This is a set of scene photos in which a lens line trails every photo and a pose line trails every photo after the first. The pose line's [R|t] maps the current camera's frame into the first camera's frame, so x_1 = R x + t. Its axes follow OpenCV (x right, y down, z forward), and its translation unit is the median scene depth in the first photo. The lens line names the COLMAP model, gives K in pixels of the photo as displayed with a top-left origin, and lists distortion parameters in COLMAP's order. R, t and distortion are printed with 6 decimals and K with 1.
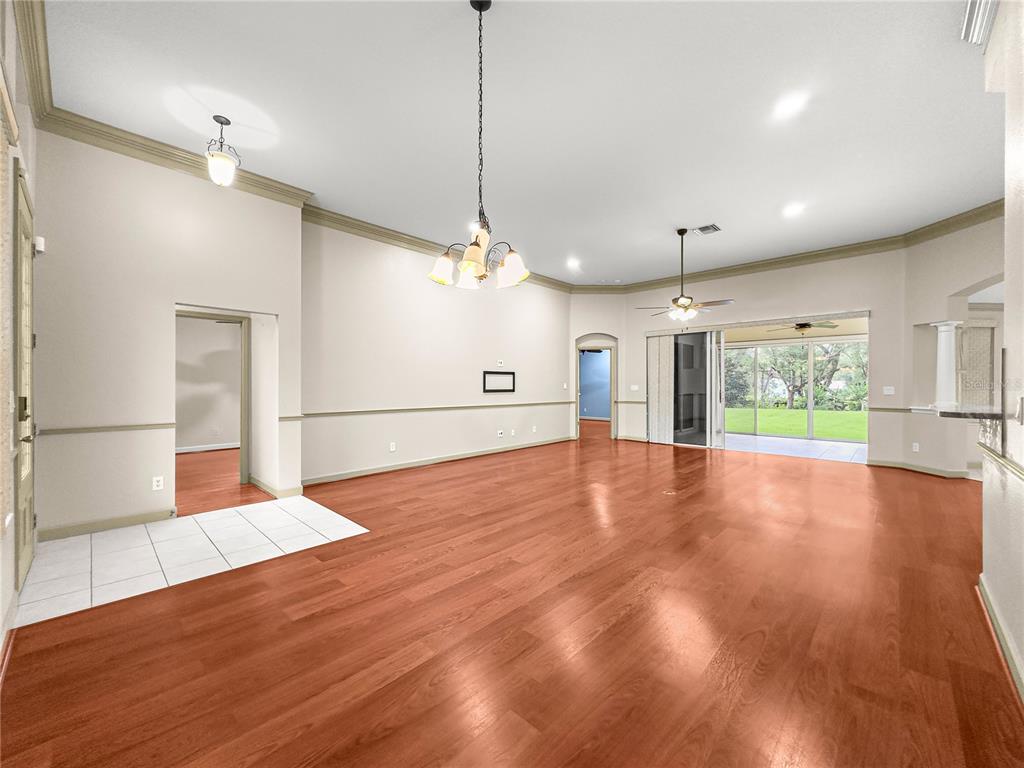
lens RADIAL K [[407.9, 0, 511.8], [0, 407.9, 385.4], [0, 0, 1]] dist [0.000292, 0.000231]
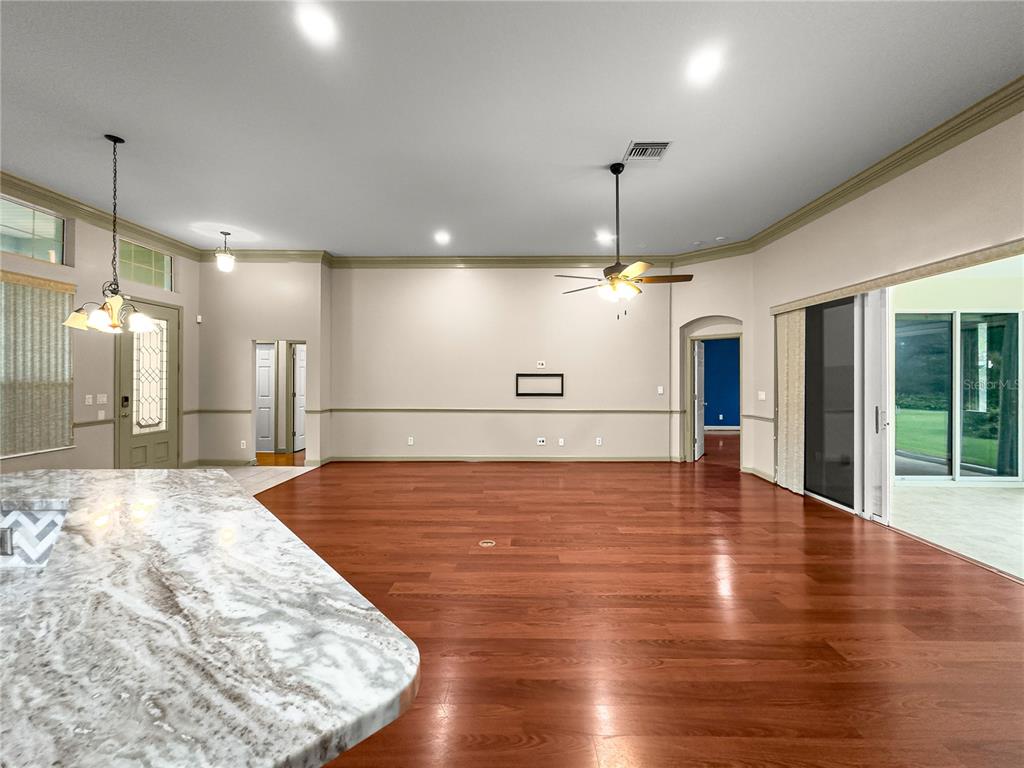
lens RADIAL K [[416.0, 0, 517.4], [0, 416.0, 374.6], [0, 0, 1]] dist [-0.000973, -0.000112]
pose [[0.680187, -0.000389, -0.733039, 0.766260], [-0.001898, 0.999996, -0.002292, -0.036554], [0.733036, 0.002951, 0.680183, 0.402552]]
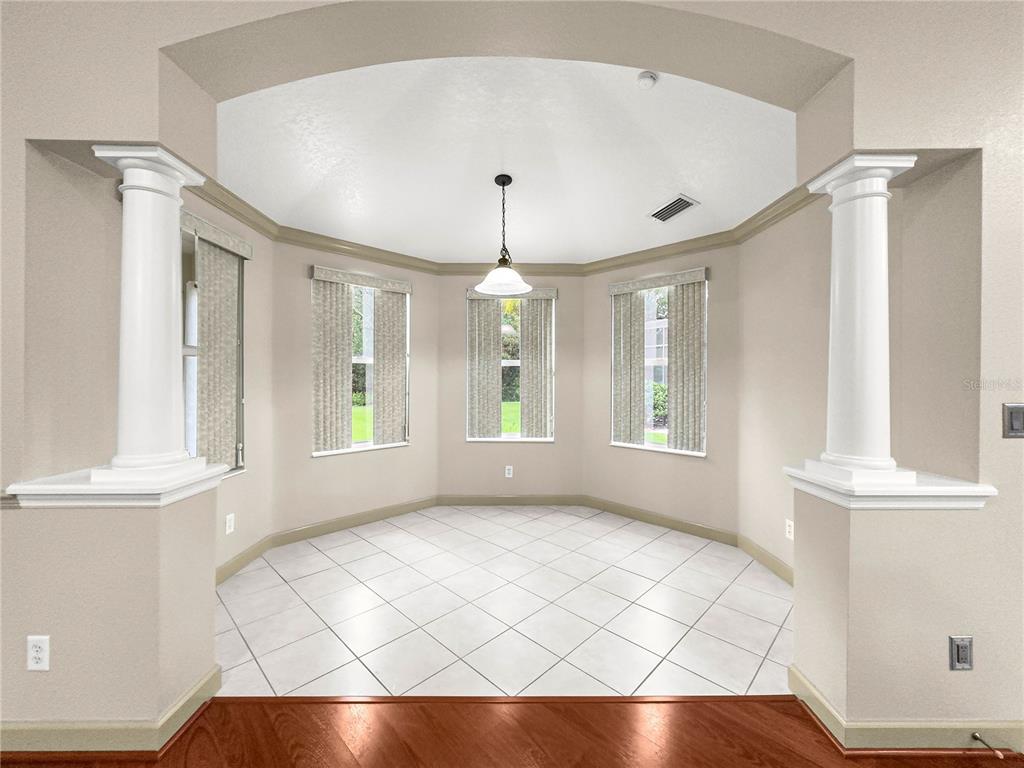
lens RADIAL K [[413.0, 0, 510.9], [0, 413.0, 380.4], [0, 0, 1]] dist [-0.000737, -0.000046]
pose [[0.022238, -0.005979, 0.999735, 0.727309], [-0.003659, 0.999975, 0.006062, -0.009187], [-0.999746, -0.003793, 0.022216, 0.691907]]
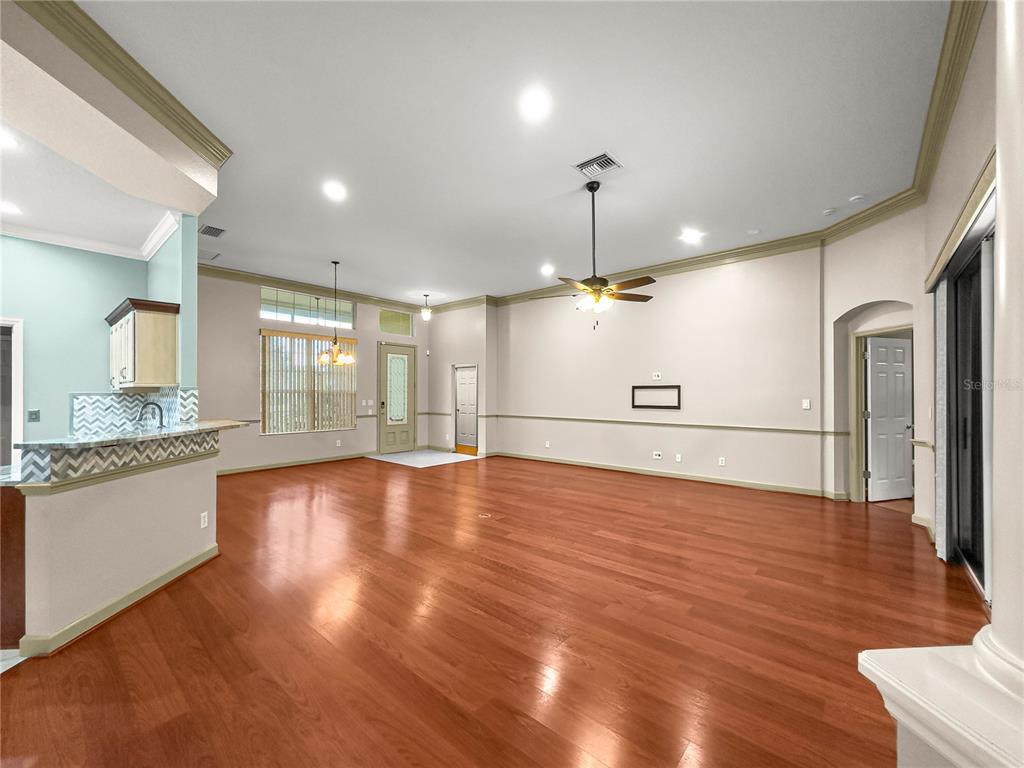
lens RADIAL K [[413.5, 0, 510.5], [0, 413.5, 389.3], [0, 0, 1]] dist [-0.001147, -0.000632]
pose [[0.045716, -0.010470, -0.998900, 1.062903], [-0.000269, 0.999945, -0.010493, -0.019978], [0.998954, 0.000749, 0.045711, 0.790083]]
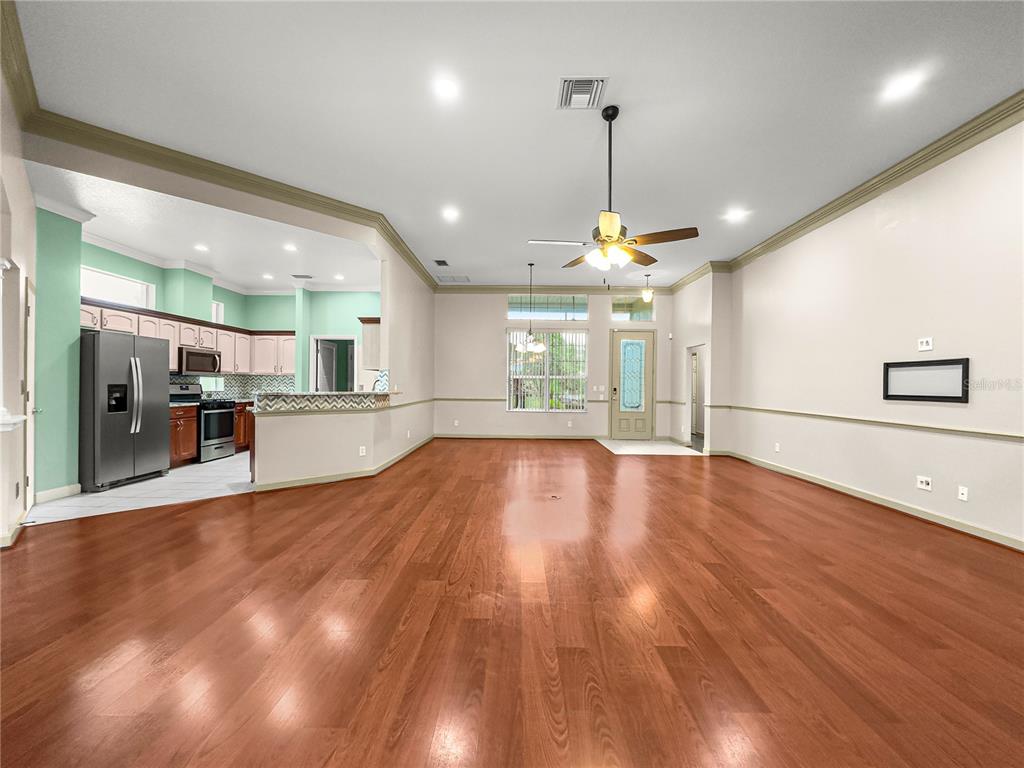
lens RADIAL K [[417.7, 0, 512.0], [0, 417.7, 384.0], [0, 0, 1]] dist [-0.002275, 0.000059]
pose [[-0.734909, -0.010150, -0.678090, 0.865028], [-0.012237, 0.999924, -0.001704, 0.002982], [0.678055, 0.007045, -0.734977, 1.275351]]
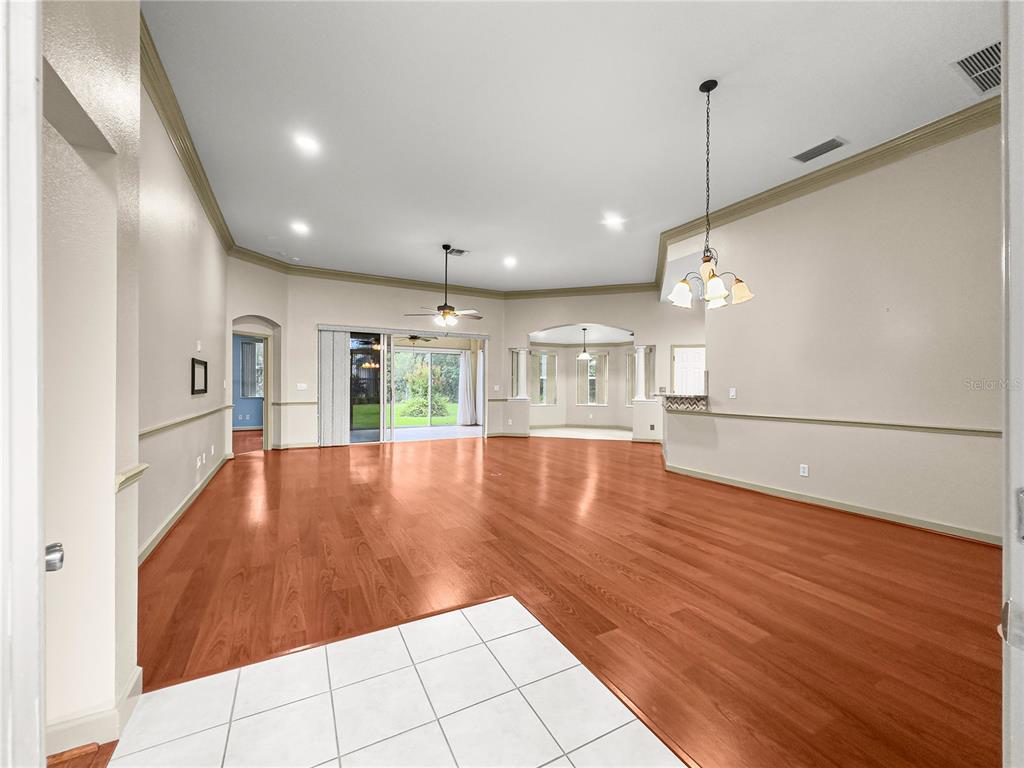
lens RADIAL K [[413.5, 0, 510.5], [0, 413.5, 389.3], [0, 0, 1]] dist [-0.001147, -0.000632]
pose [[0.315654, -0.007187, 0.948847, -0.575647], [-0.003222, 0.999957, 0.008646, 0.003736], [-0.948869, -0.005786, 0.315618, 0.452351]]
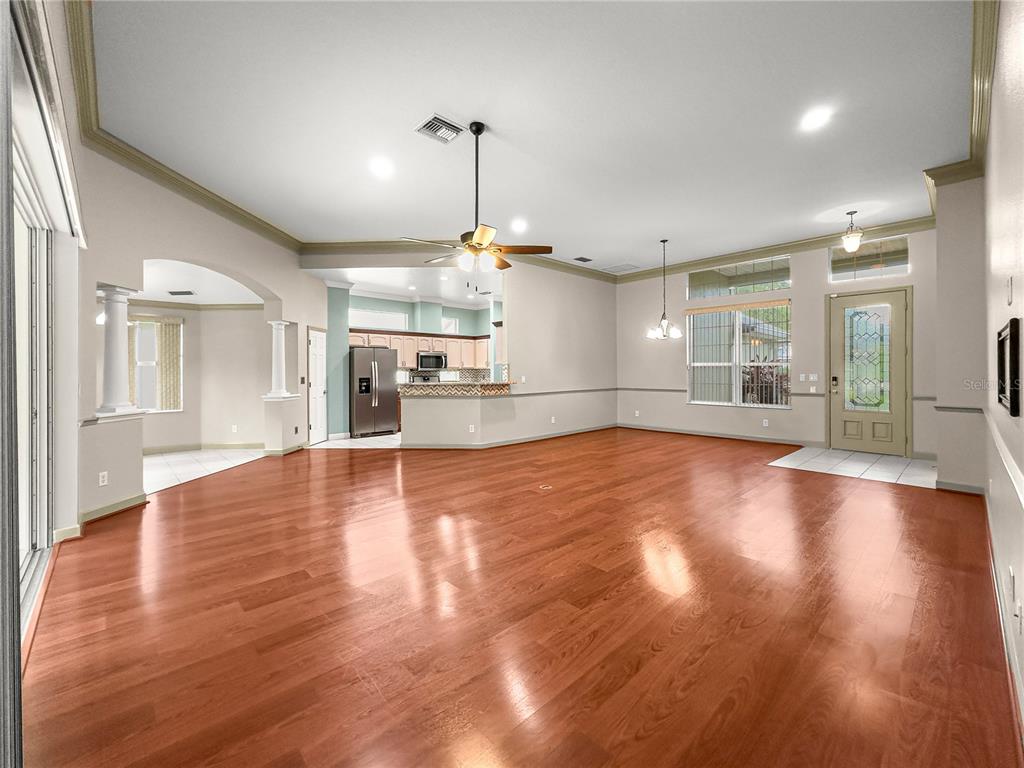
lens RADIAL K [[426.4, 0, 520.5], [0, 426.4, 368.9], [0, 0, 1]] dist [0.000384, 0.000126]
pose [[-0.998829, 0.004565, 0.048155, 0.306872], [0.004361, 0.999981, -0.004336, -0.009384], [-0.048174, -0.004120, -0.998830, 1.563467]]
